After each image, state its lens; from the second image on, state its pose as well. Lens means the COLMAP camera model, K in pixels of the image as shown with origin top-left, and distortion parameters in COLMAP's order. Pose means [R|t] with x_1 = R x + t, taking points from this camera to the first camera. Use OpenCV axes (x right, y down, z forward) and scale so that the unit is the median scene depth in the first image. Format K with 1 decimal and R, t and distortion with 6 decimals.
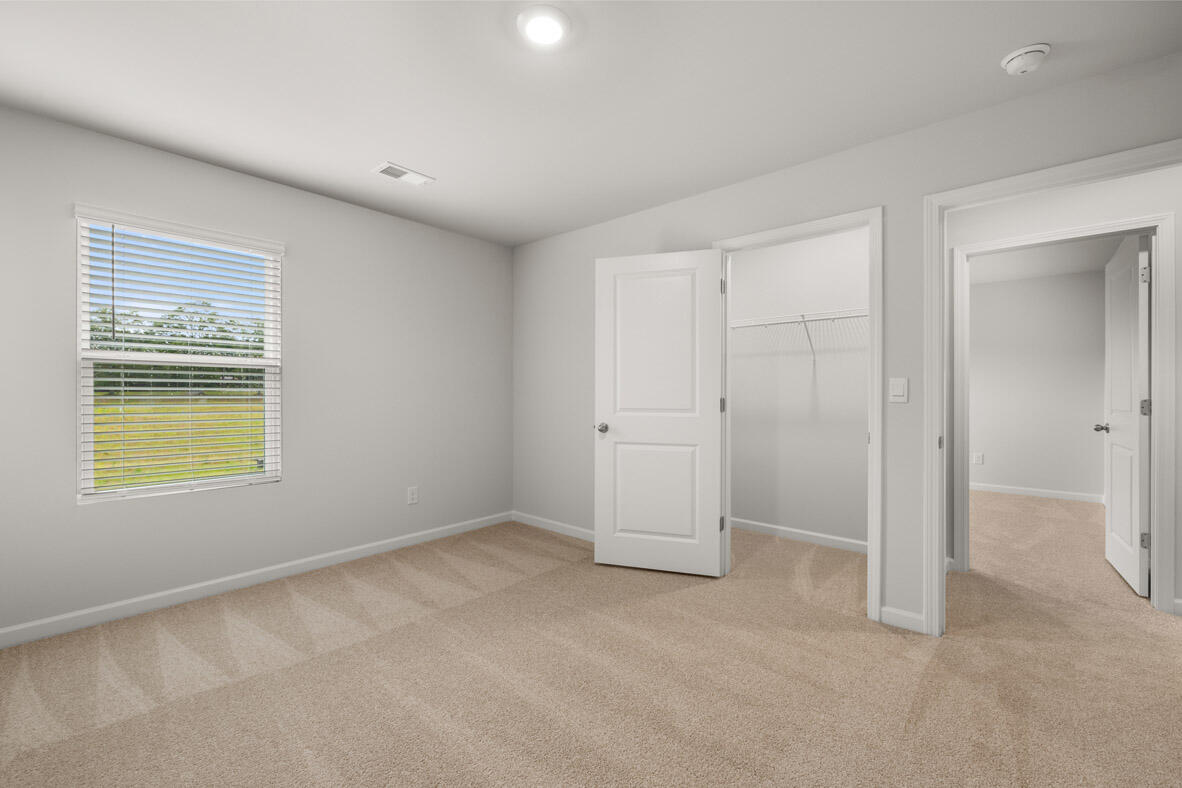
lens RADIAL K [[493.5, 0, 593.7], [0, 493.5, 391.7], [0, 0, 1]] dist [-0.001327, -0.000122]
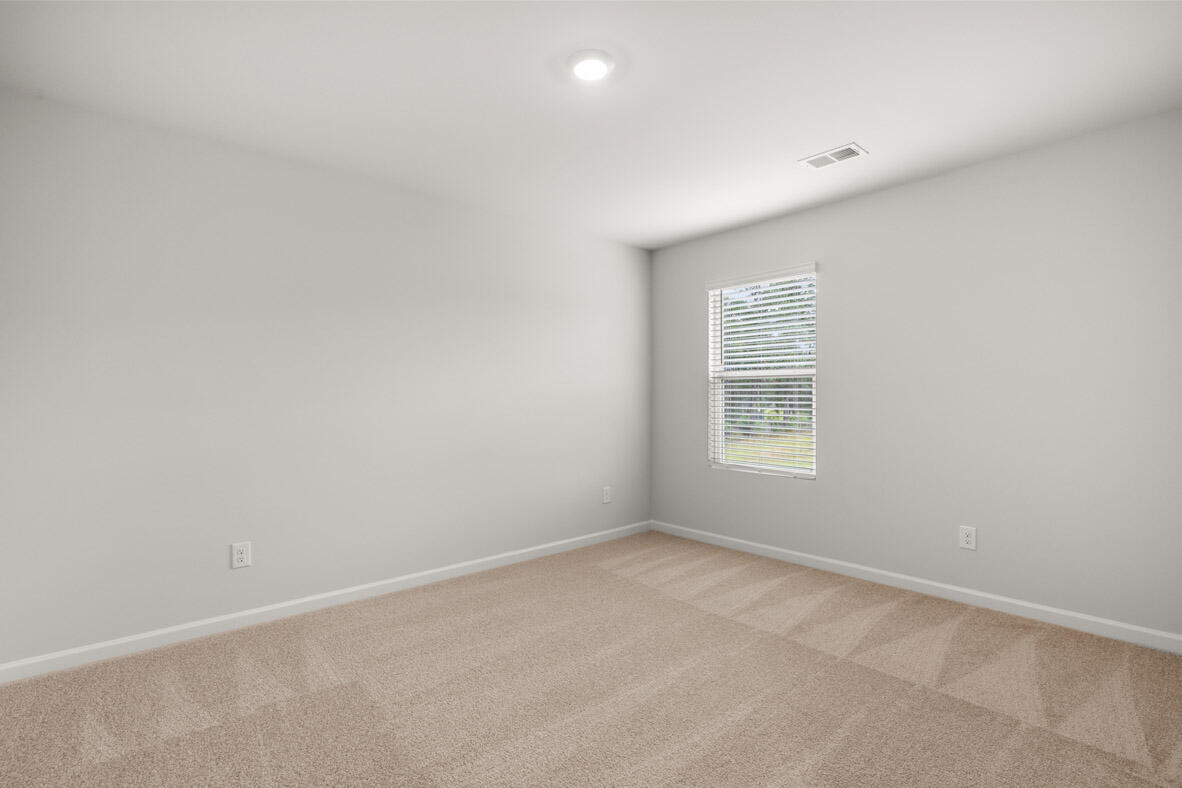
lens RADIAL K [[565.1, 0, 591.0], [0, 565.1, 394.0], [0, 0, 1]] dist [0.000316, -0.000206]
pose [[-0.120825, 0.001851, -0.992672, 0.719826], [0.006714, 0.999977, 0.001047, -0.015823], [0.992651, -0.006538, -0.120834, 0.702428]]
